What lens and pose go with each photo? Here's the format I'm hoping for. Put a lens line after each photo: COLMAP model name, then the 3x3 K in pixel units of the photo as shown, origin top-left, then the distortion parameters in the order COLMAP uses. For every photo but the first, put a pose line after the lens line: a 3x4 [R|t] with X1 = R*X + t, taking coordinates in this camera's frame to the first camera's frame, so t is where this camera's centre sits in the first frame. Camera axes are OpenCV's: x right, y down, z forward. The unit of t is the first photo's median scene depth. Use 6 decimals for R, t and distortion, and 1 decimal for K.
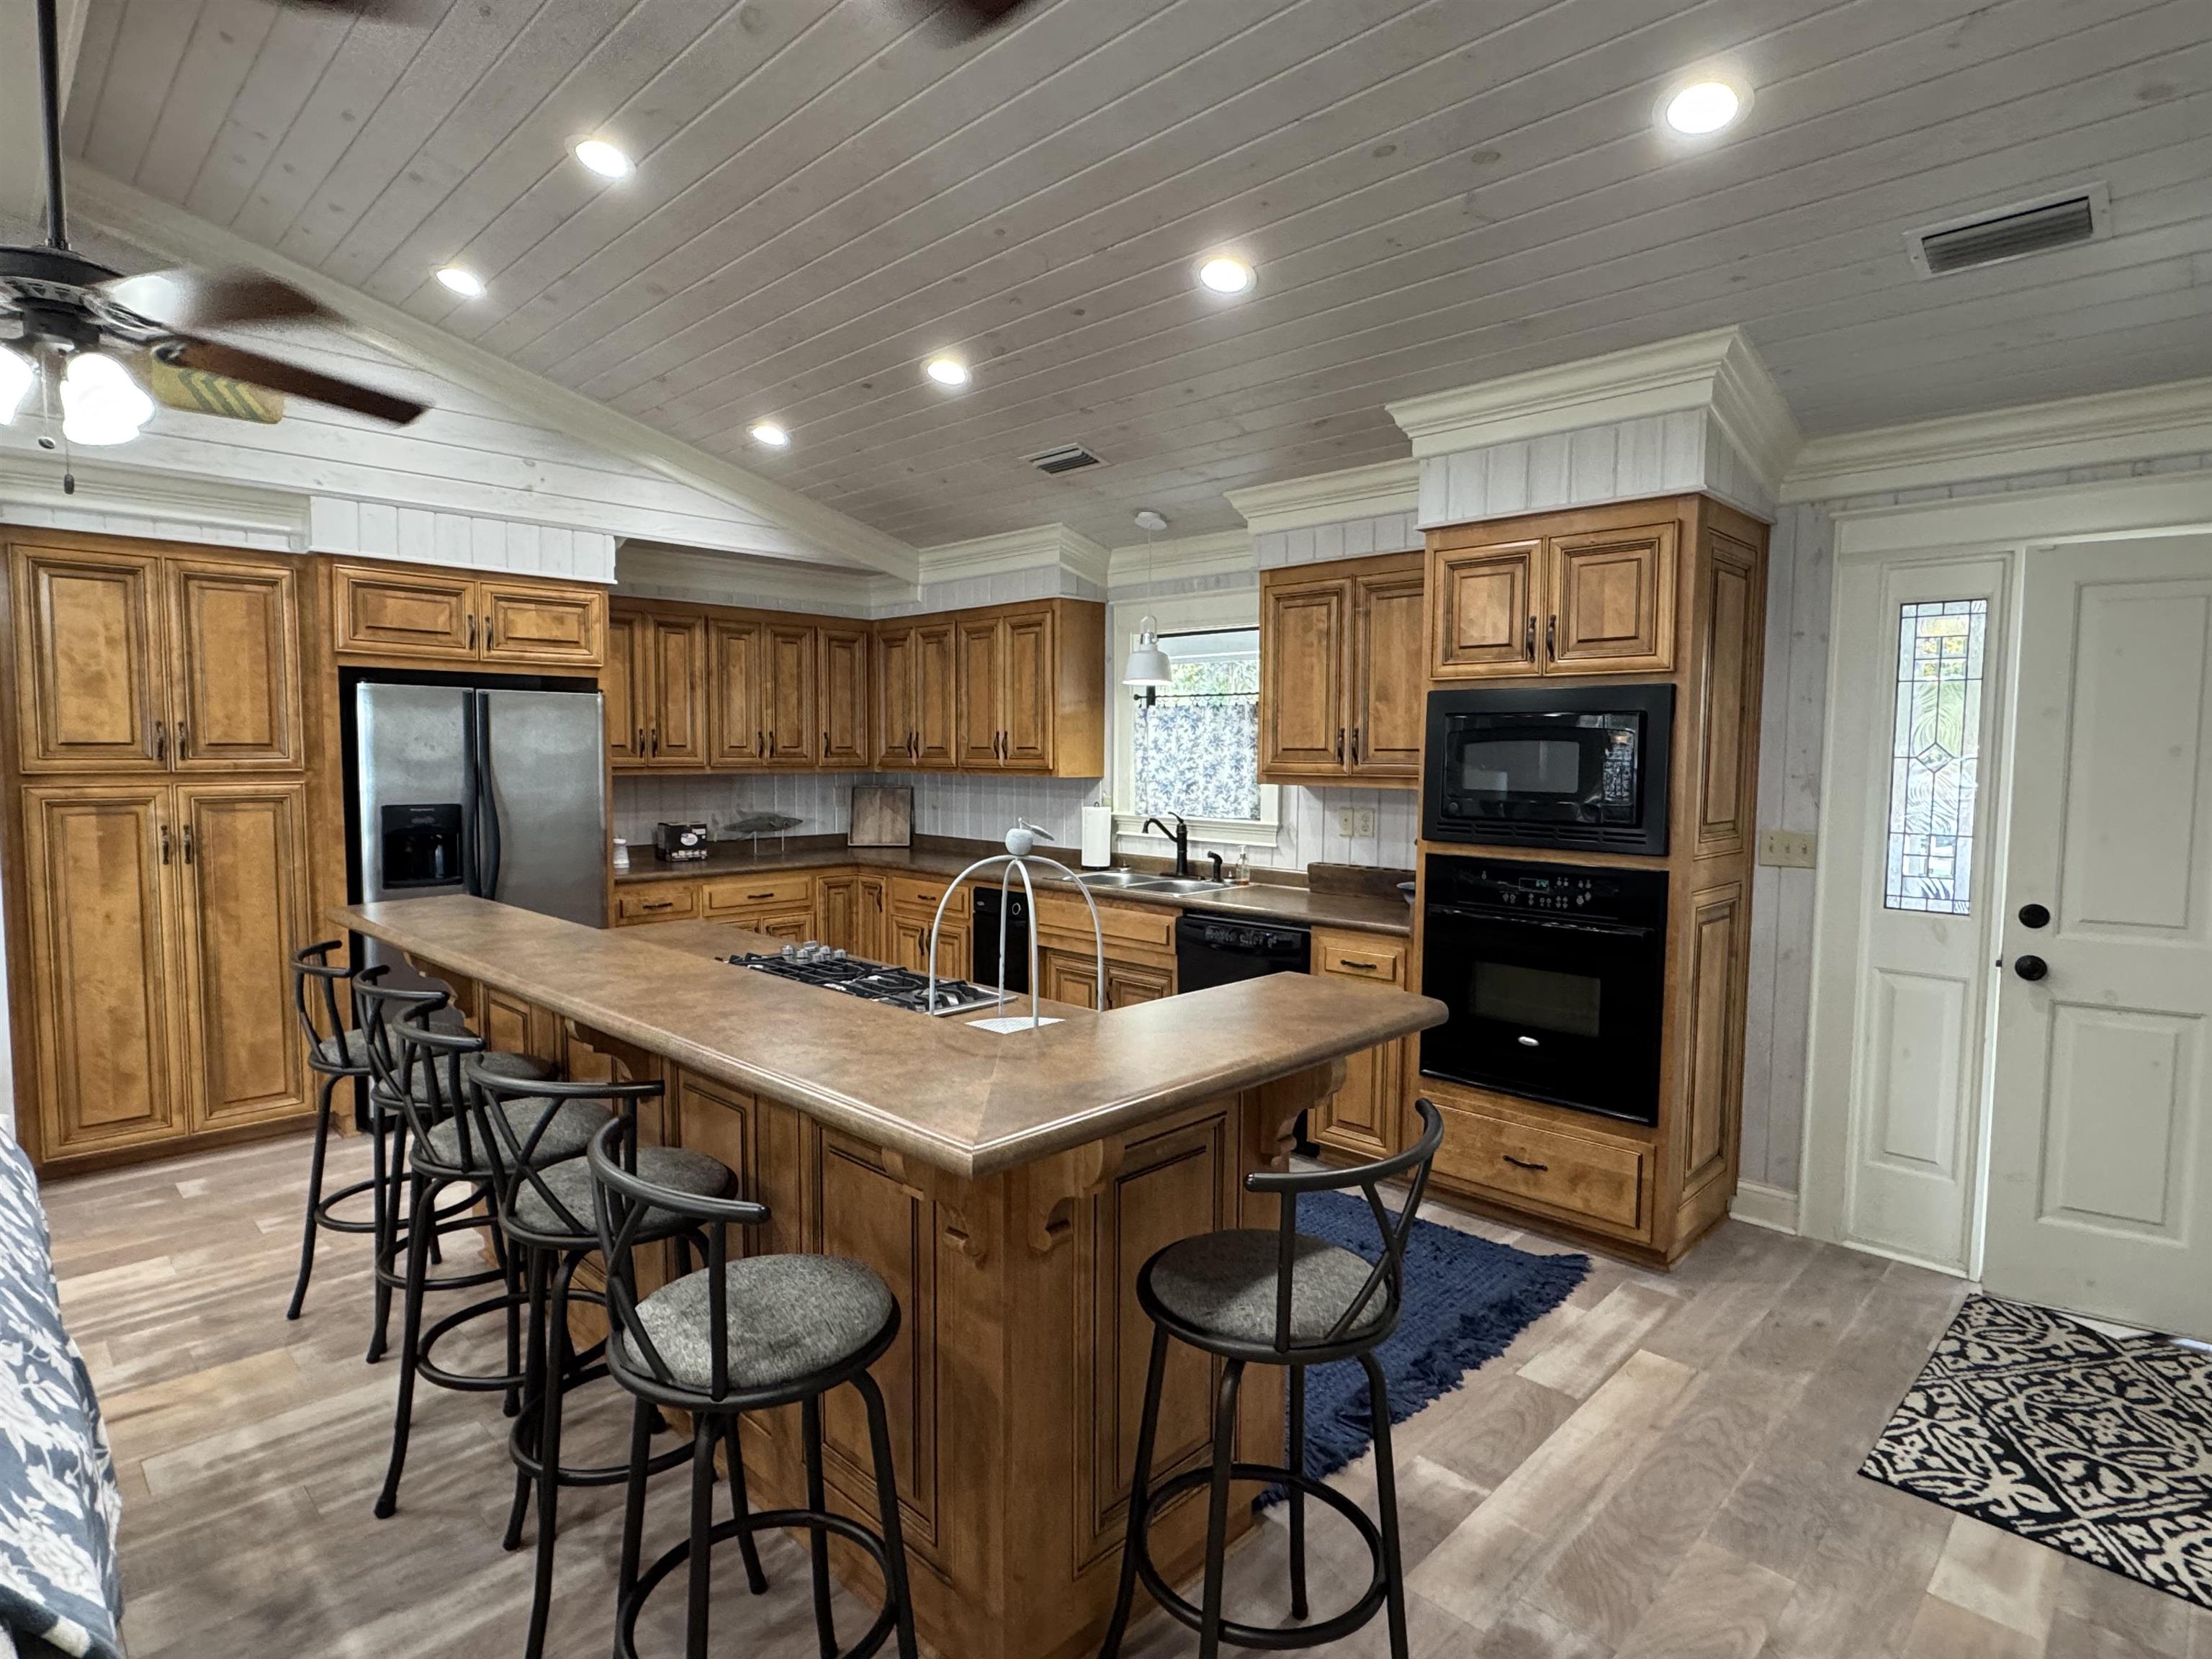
lens RADIAL K [[1165.3, 0, 1112.7], [0, 1165.3, 828.4], [0, 0, 1]] dist [0.000250, 0.000360]
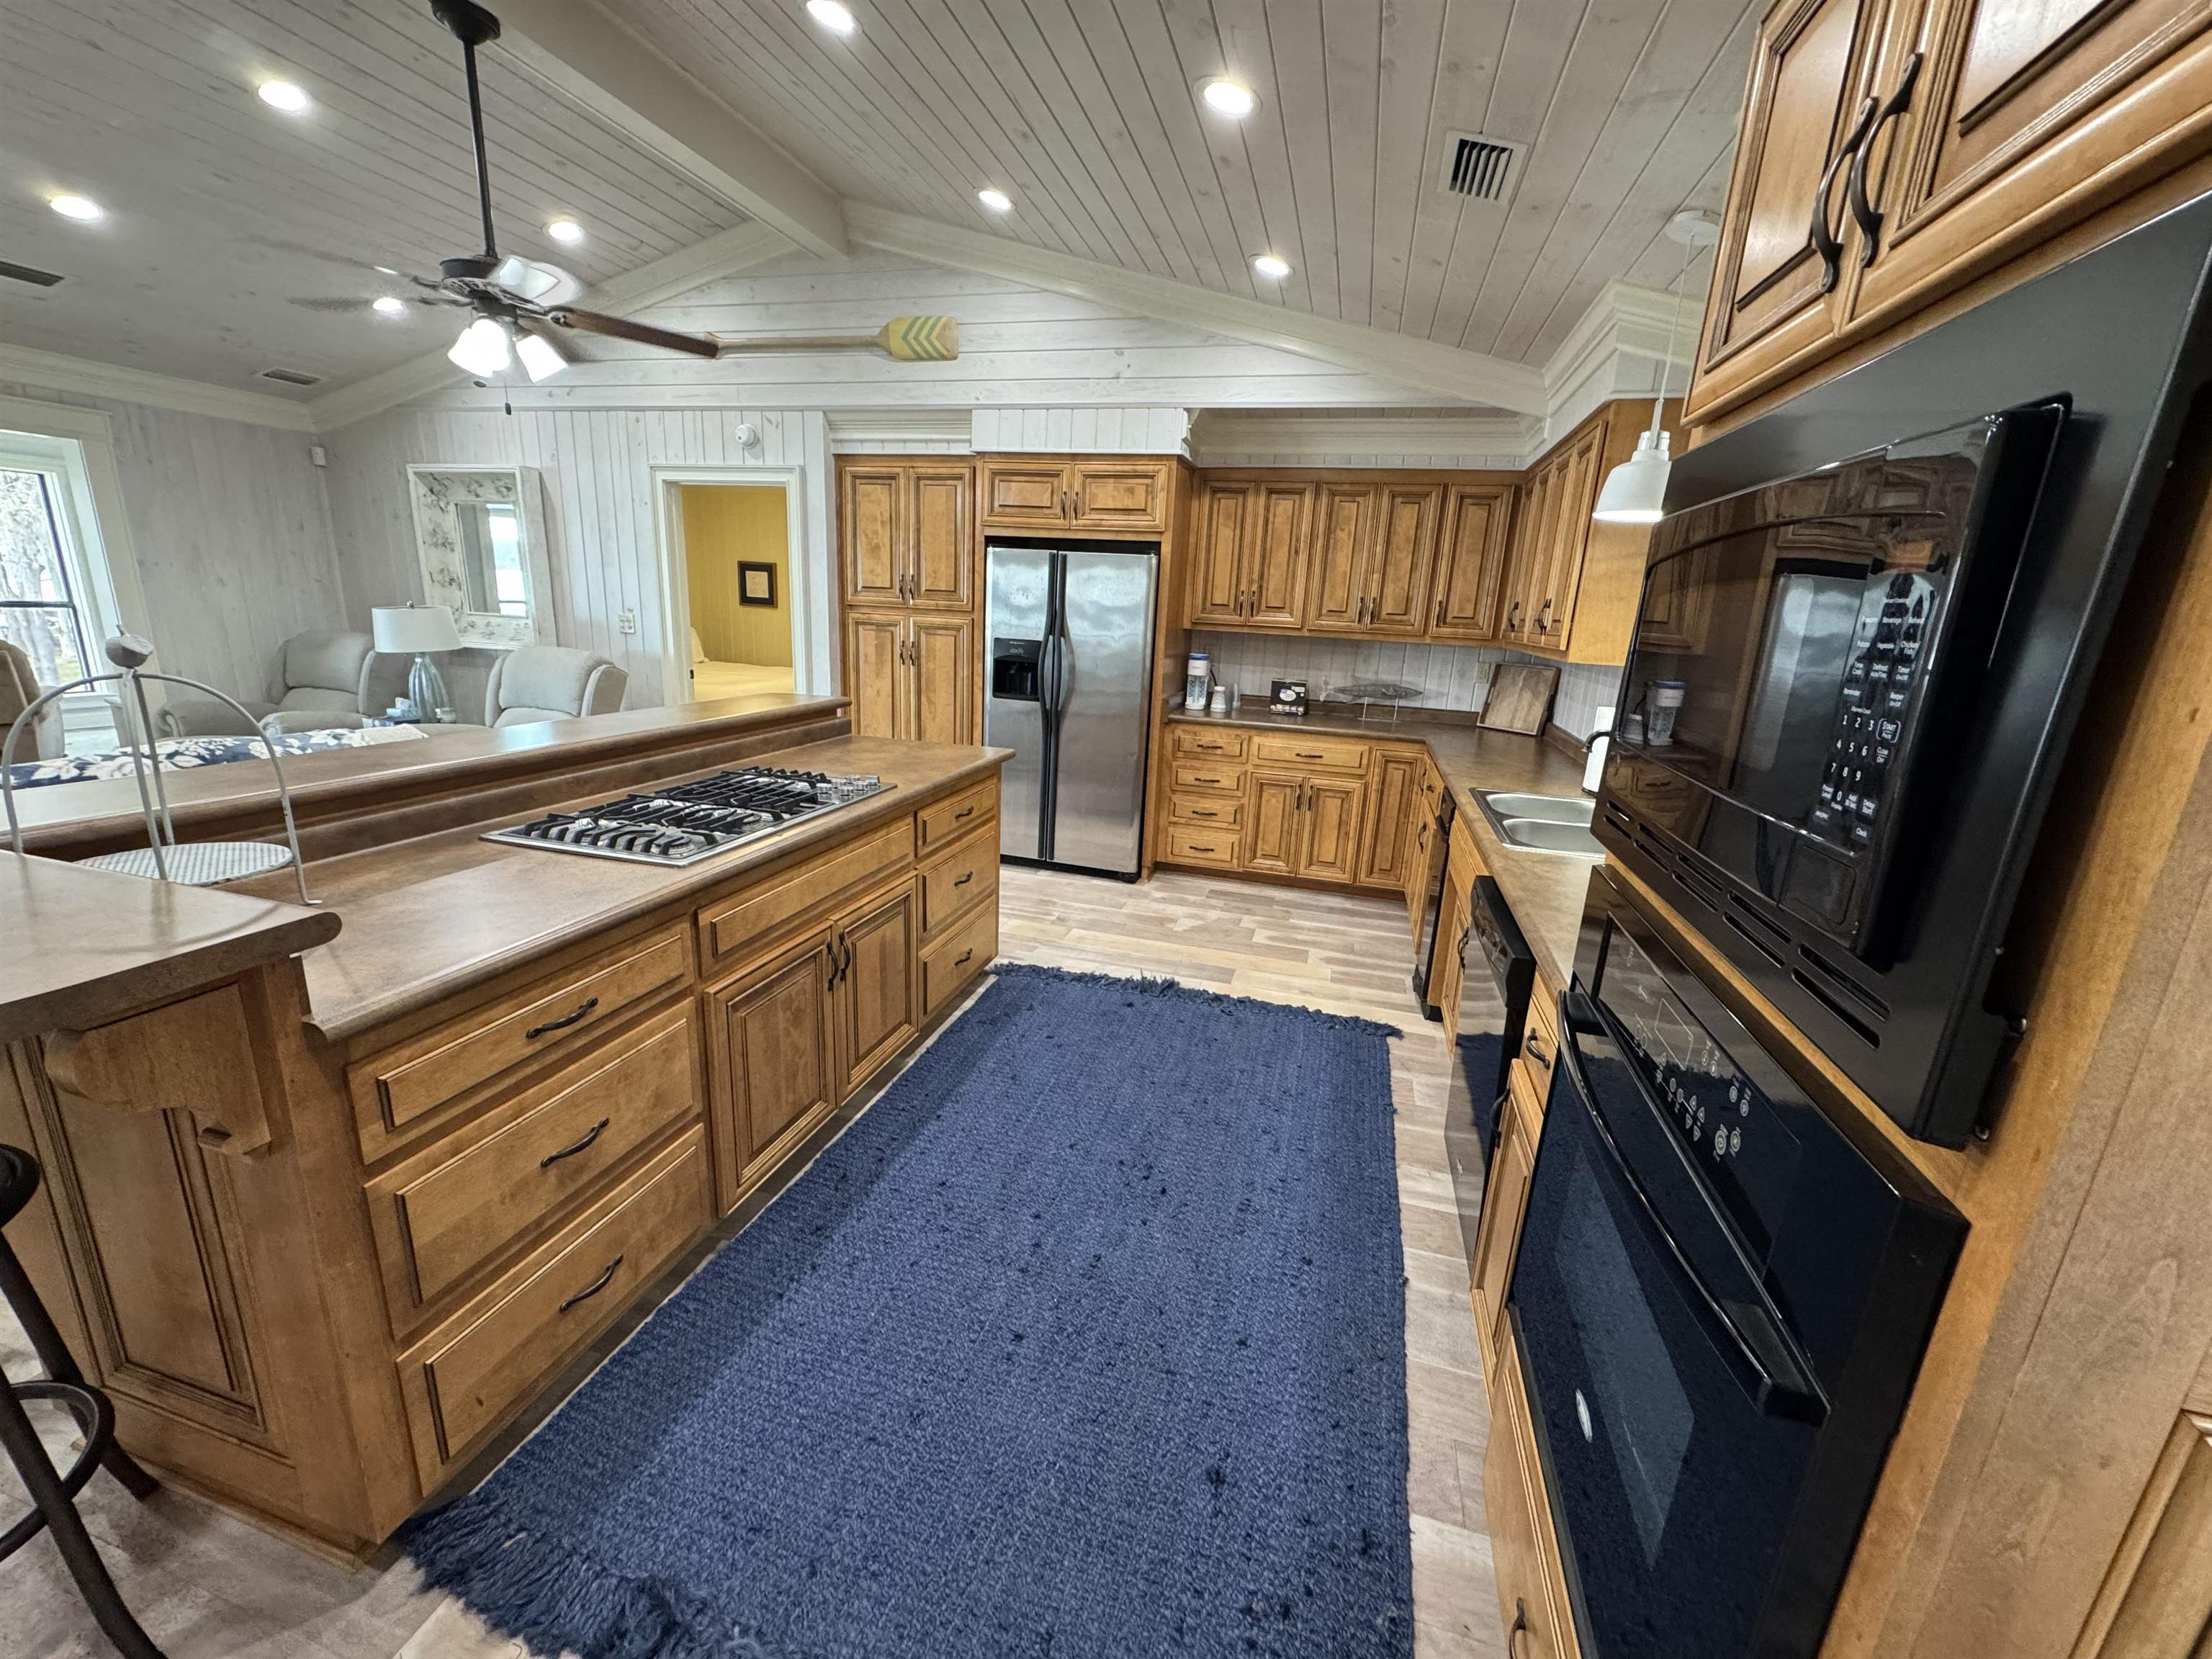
lens RADIAL K [[868.4, 0, 1106.7], [0, 868.4, 824.5], [0, 0, 1]] dist [-0.009744, 0.000058]
pose [[0.475314, 0.234491, -0.847992, 0.329620], [-0.107759, 0.972088, 0.208406, -0.028691], [0.873192, -0.007680, 0.487316, 0.525988]]
